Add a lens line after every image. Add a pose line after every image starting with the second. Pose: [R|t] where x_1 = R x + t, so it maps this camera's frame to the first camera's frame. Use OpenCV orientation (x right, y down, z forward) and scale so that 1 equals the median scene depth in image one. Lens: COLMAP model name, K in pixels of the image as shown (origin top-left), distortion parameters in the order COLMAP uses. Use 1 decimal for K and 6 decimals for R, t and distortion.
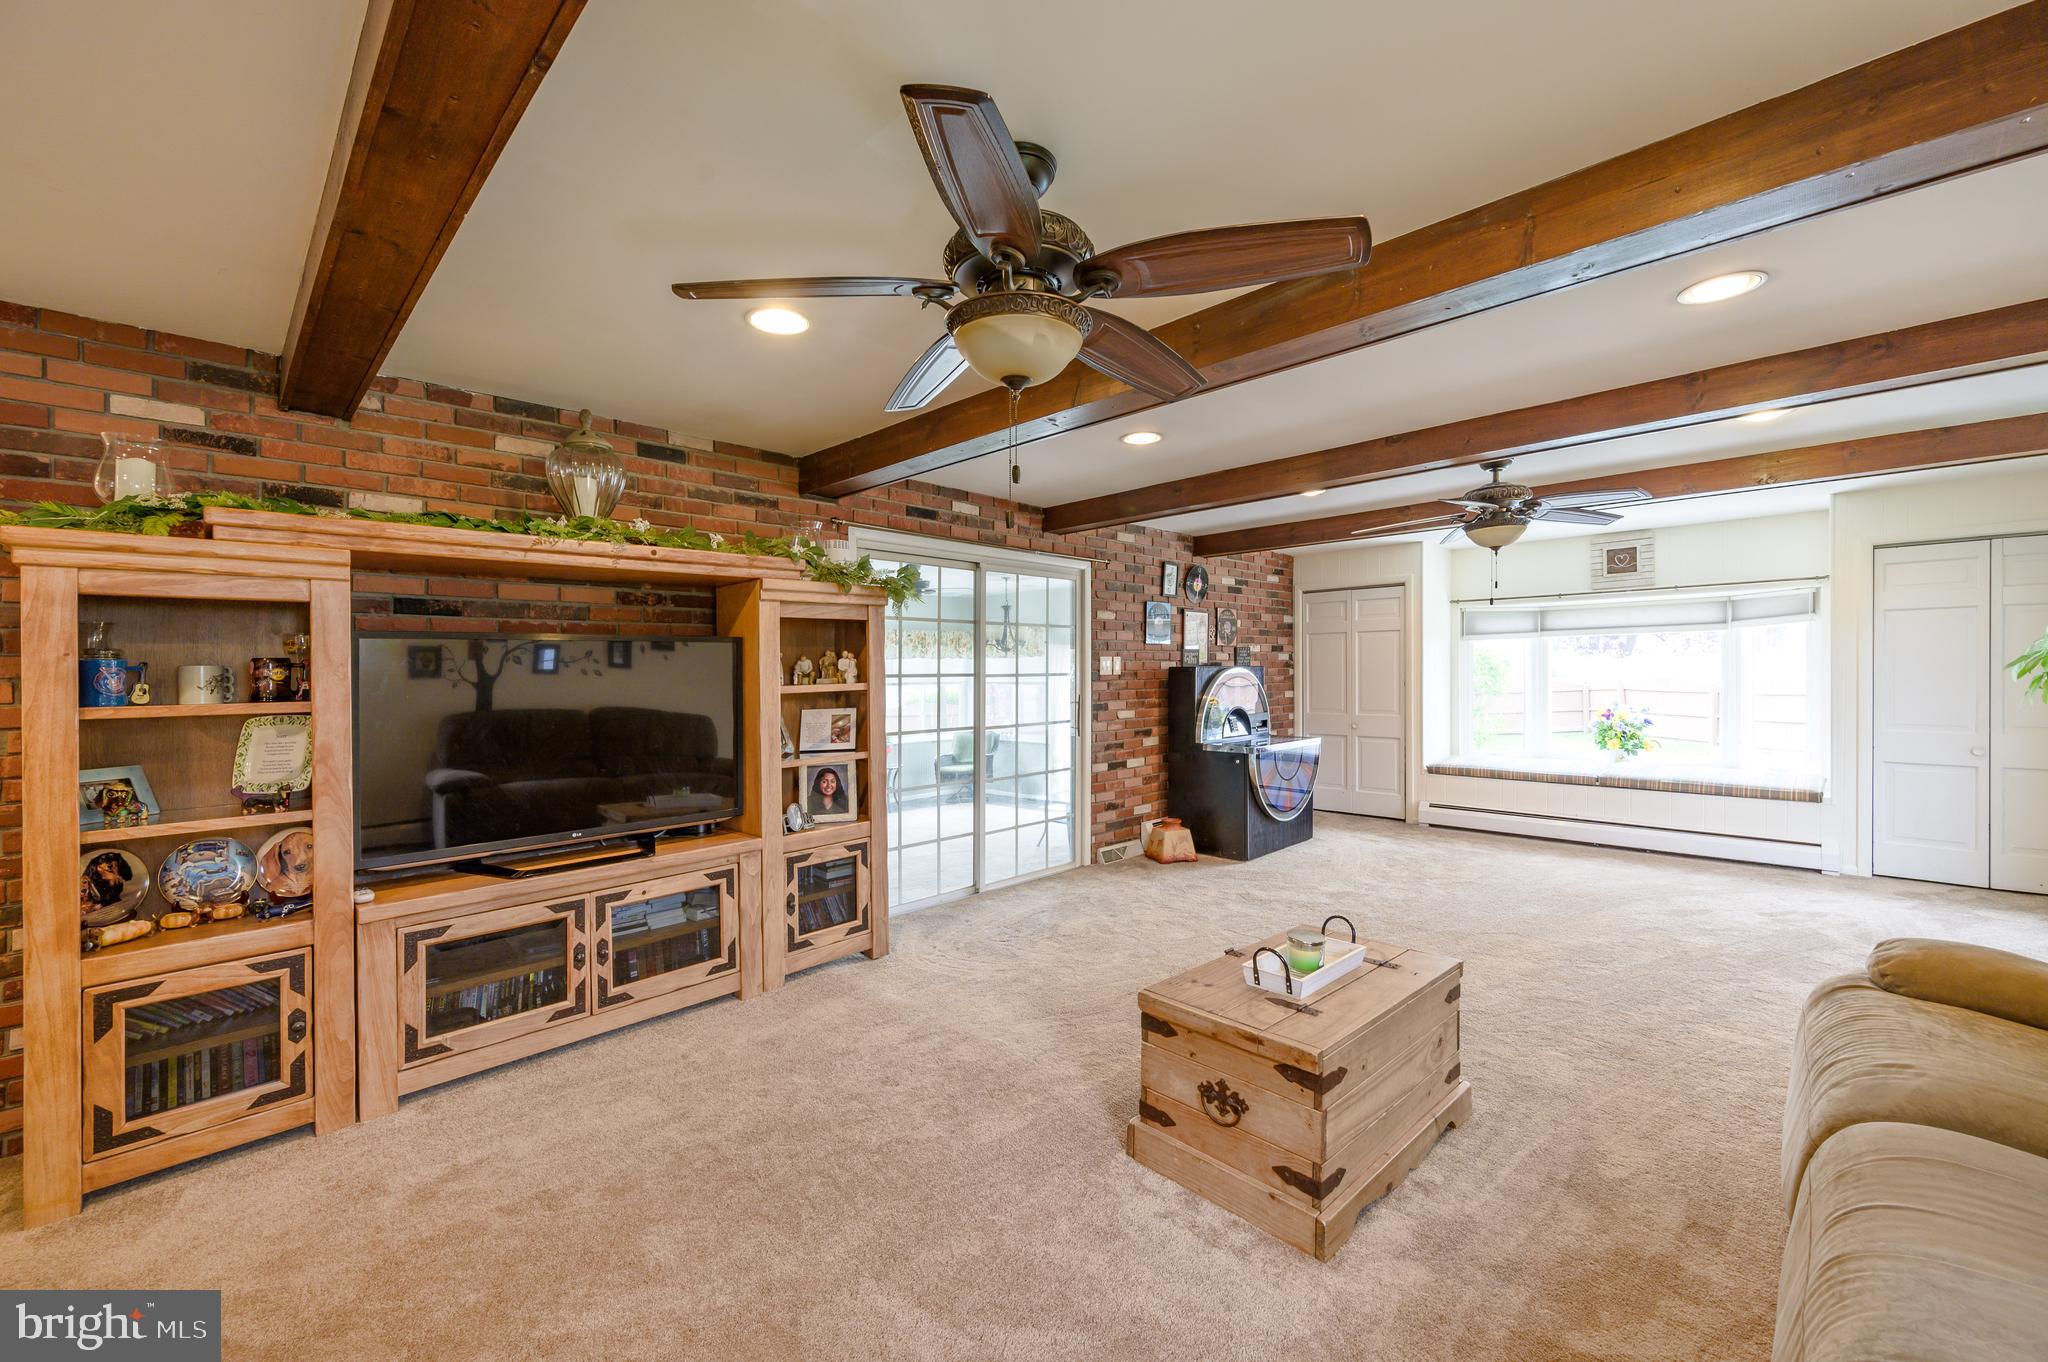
lens RADIAL K [[804.4, 0, 1024.0], [0, 804.4, 681.0], [0, 0, 1]] dist [-0.000543, 0.000367]
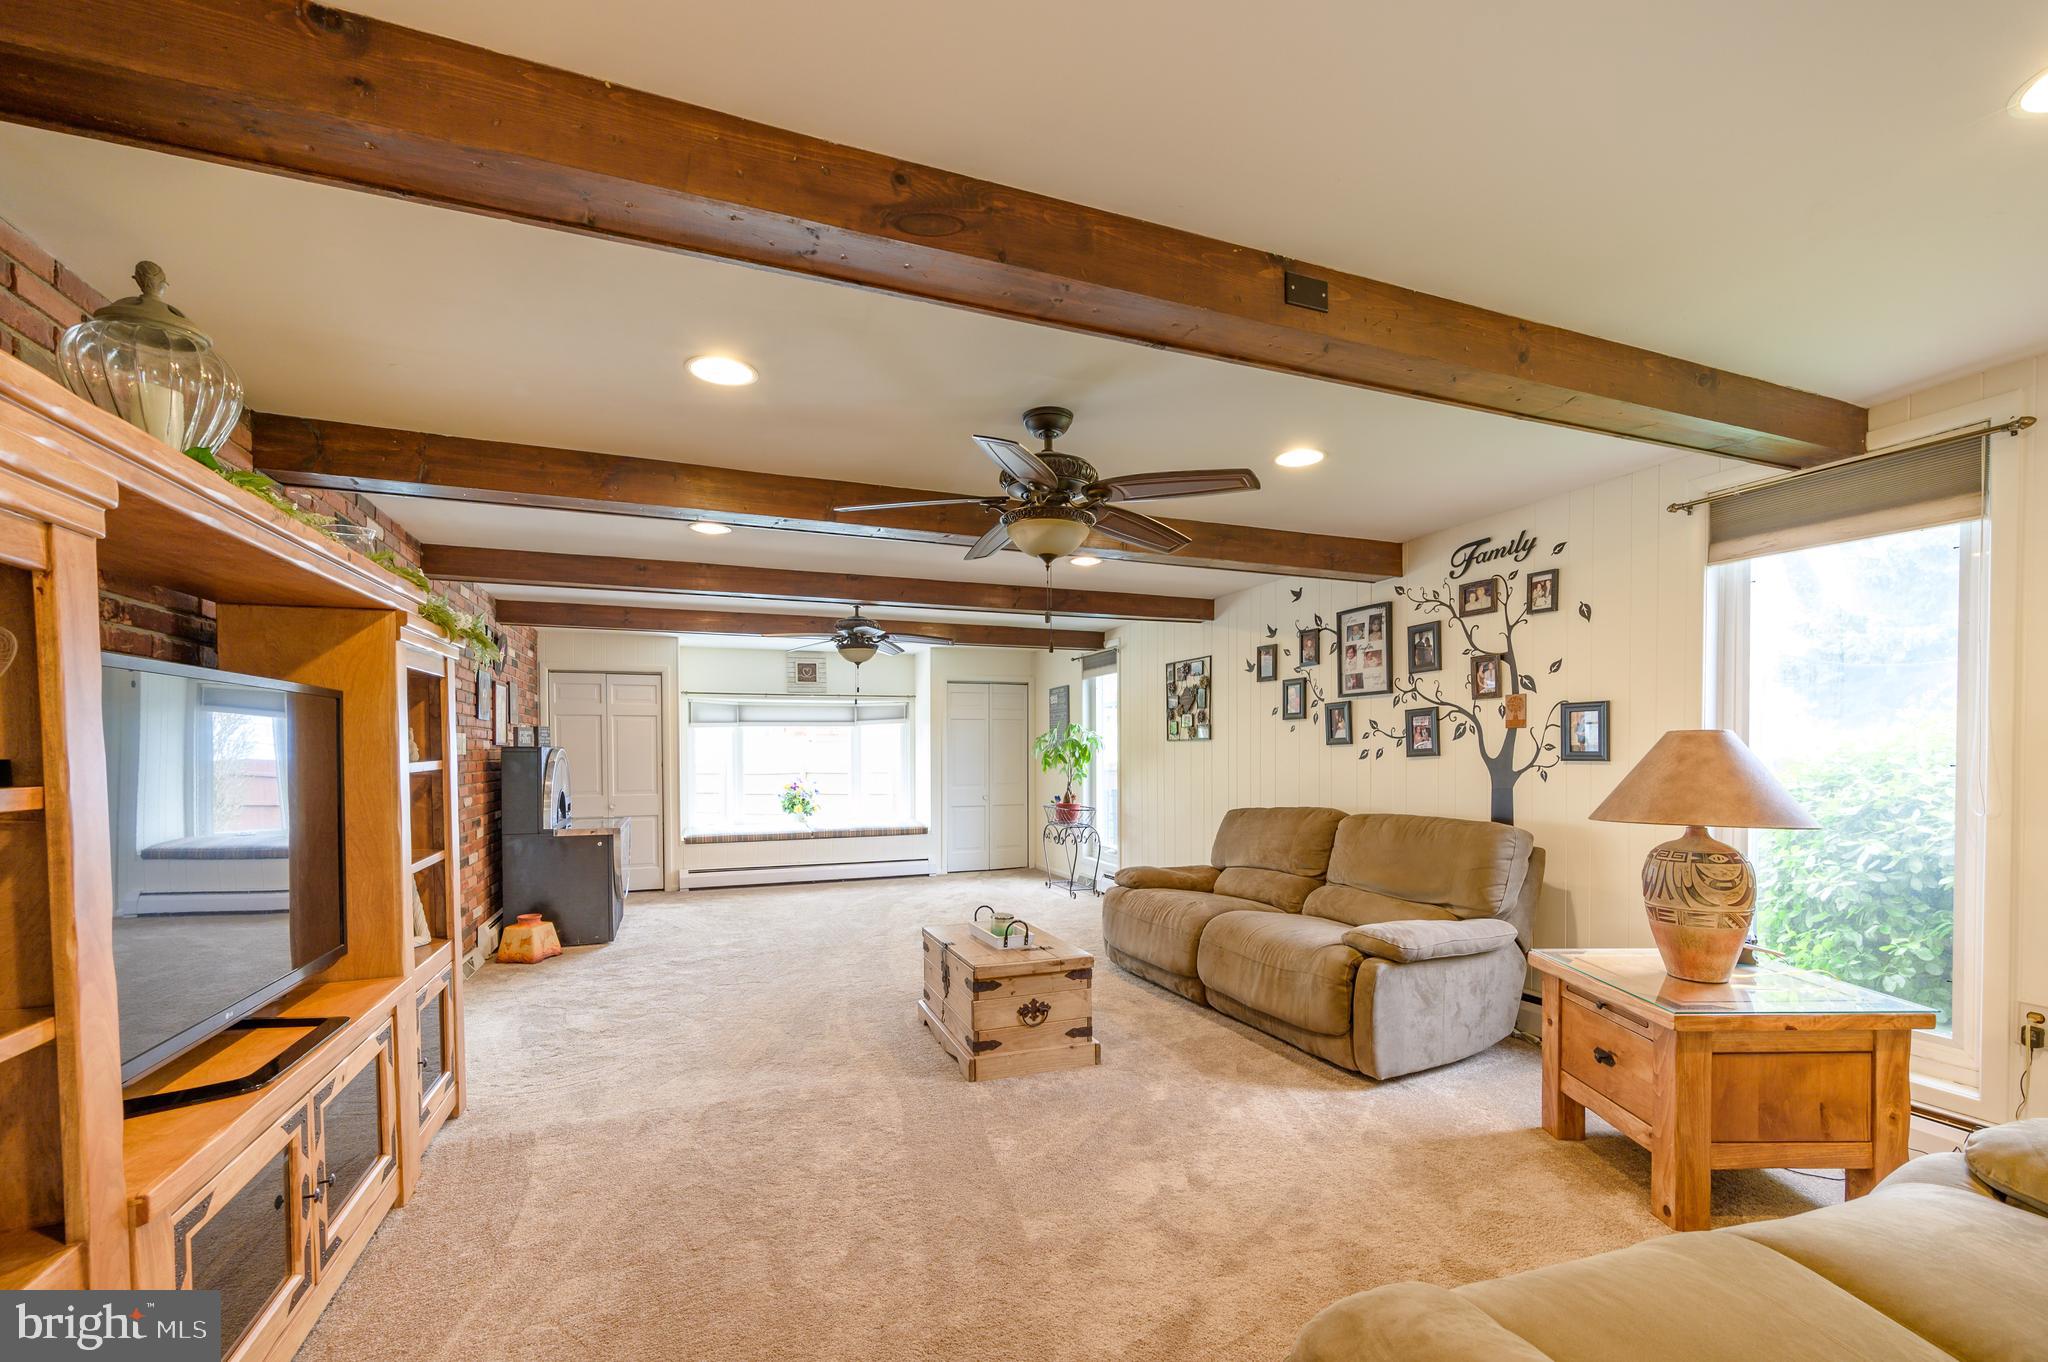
lens RADIAL K [[829.8, 0, 1017.5], [0, 829.8, 774.1], [0, 0, 1]] dist [0.000056, 0.000131]
pose [[0.412372, -0.016193, 0.910872, -0.448433], [0.009761, 0.999863, 0.013356, 0.006847], [-0.910963, 0.003383, 0.412474, 0.117335]]
